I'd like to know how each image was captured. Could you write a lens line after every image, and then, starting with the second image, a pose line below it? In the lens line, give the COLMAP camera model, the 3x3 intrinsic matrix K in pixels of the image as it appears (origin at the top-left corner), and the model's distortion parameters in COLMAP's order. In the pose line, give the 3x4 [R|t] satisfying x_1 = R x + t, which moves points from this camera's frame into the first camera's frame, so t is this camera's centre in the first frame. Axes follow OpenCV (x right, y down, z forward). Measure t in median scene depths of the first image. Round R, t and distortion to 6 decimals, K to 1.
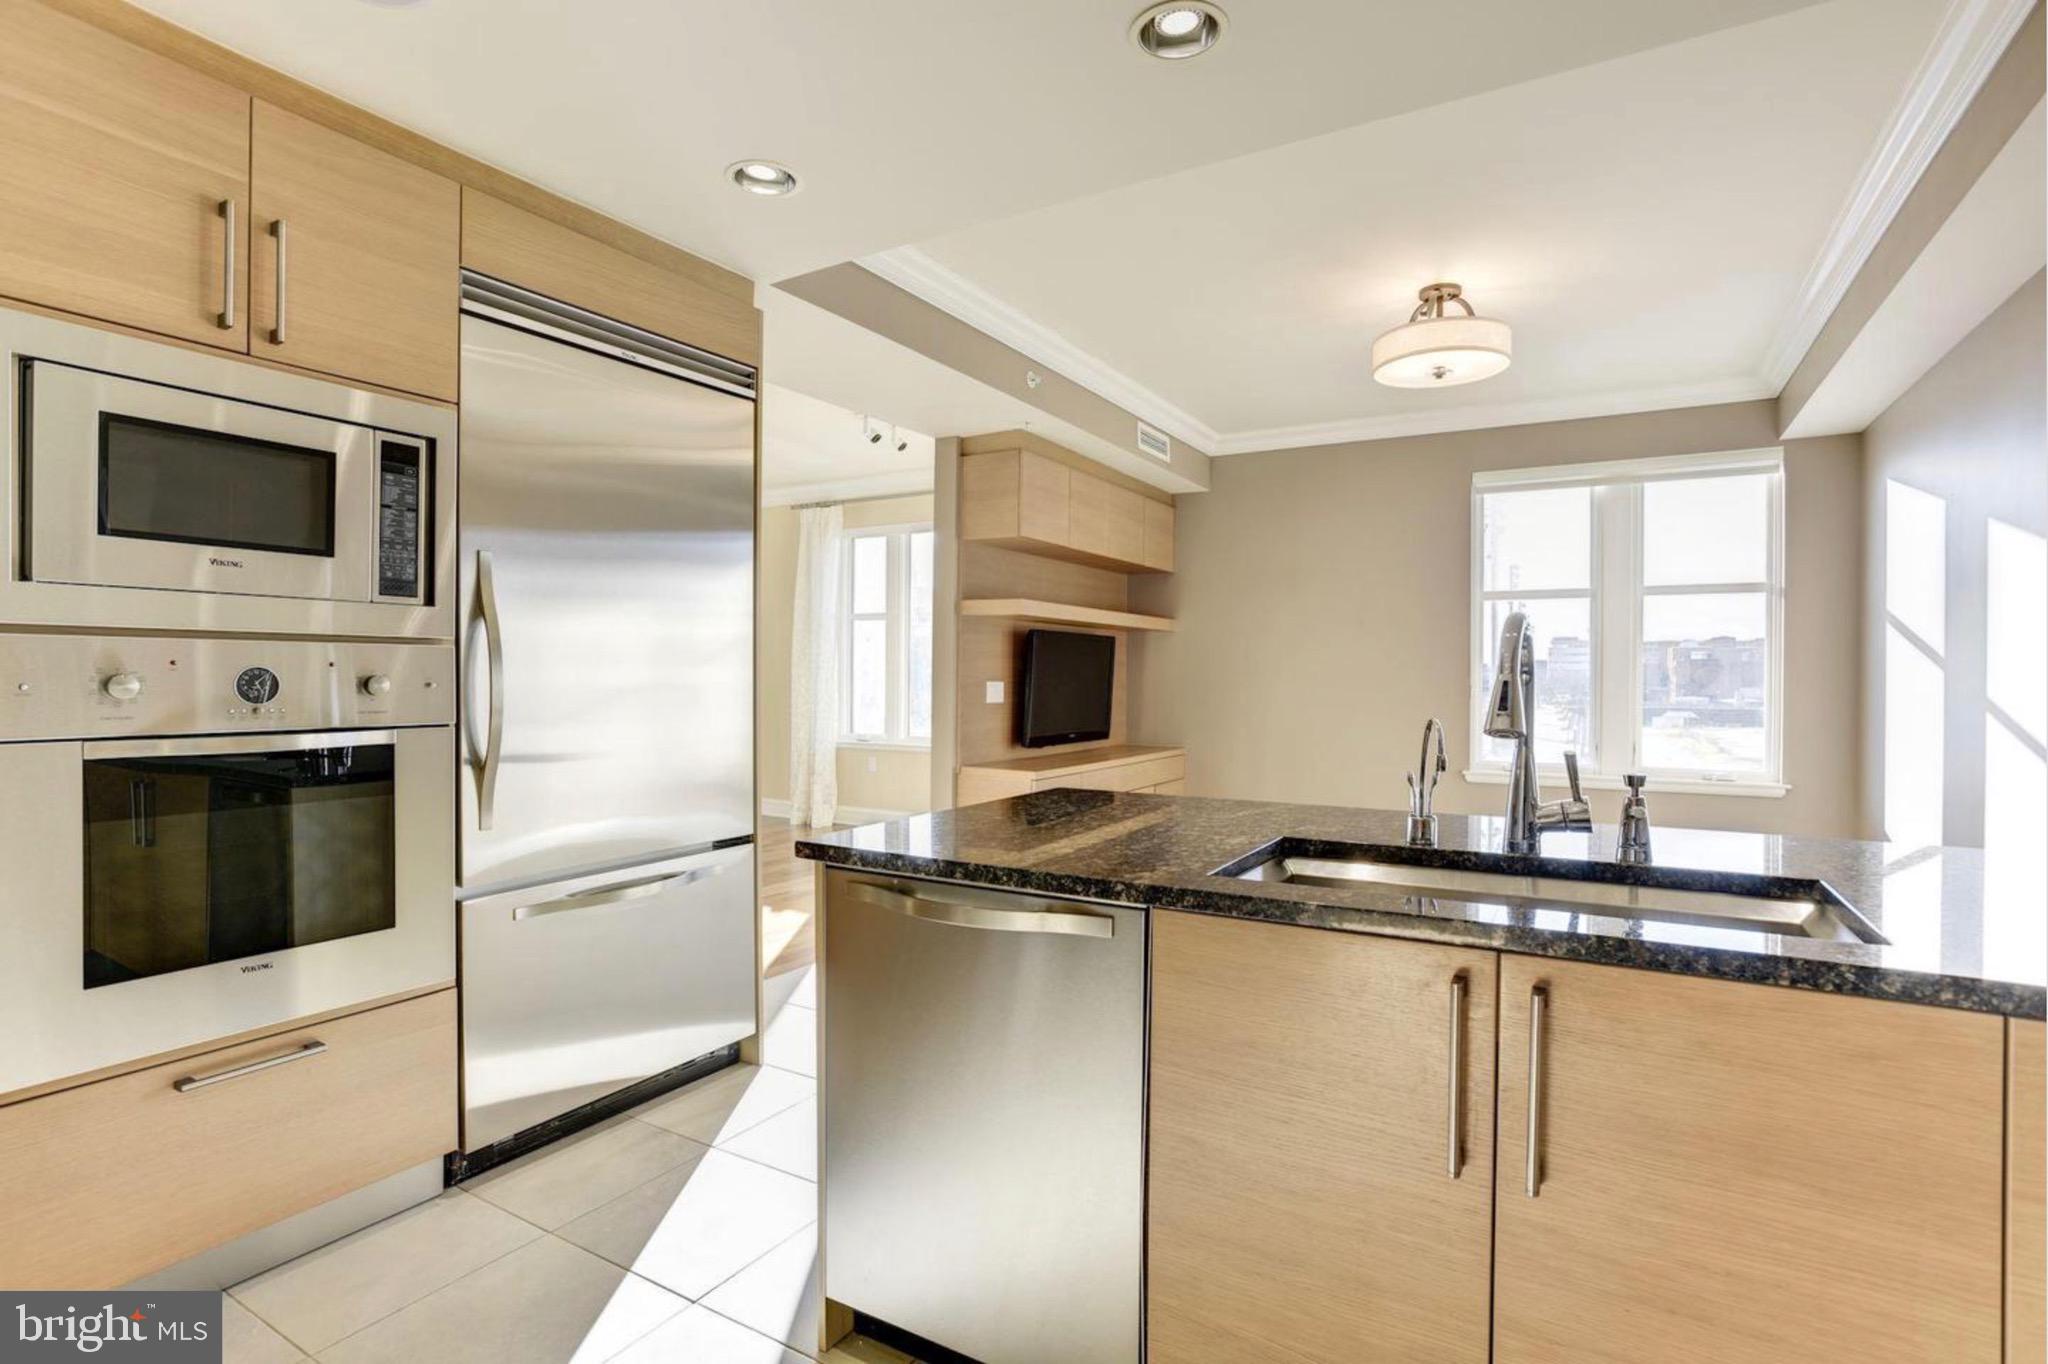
lens RADIAL K [[992.4, 0, 1026.8], [0, 992.4, 679.2], [0, 0, 1]] dist [-0.029301, 0.001288]
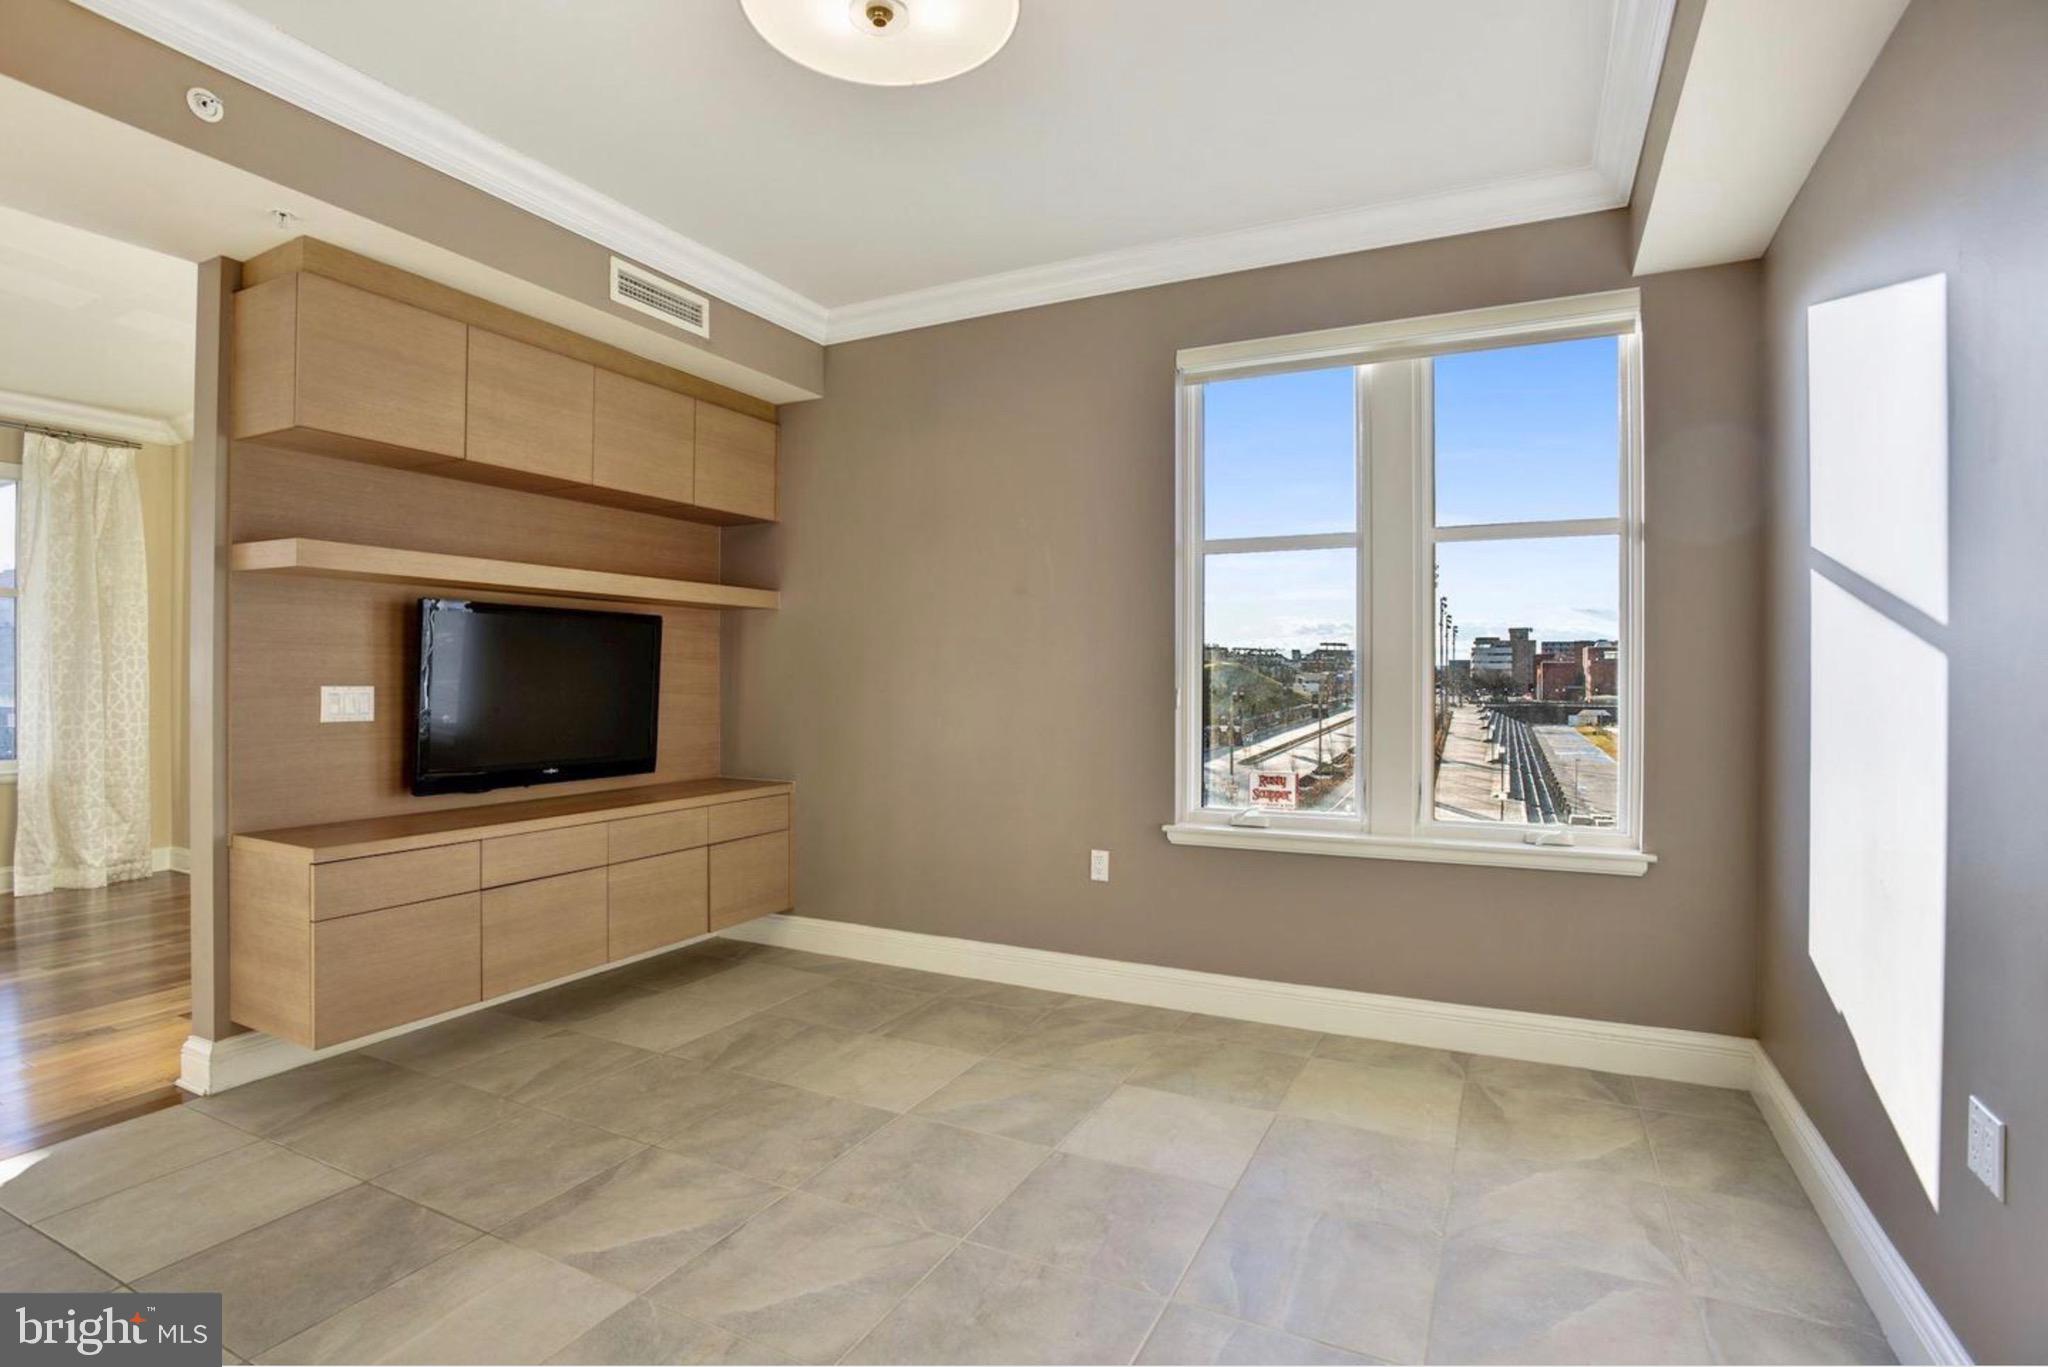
lens RADIAL K [[992.4, 0, 1019.8], [0, 992.4, 681.9], [0, 0, 1]] dist [-0.029301, 0.001288]
pose [[0.998340, -0.006718, 0.057198, 0.306831], [0.006750, 0.999977, -0.000360, 0.002890], [-0.057194, 0.000745, 0.998363, 0.358572]]
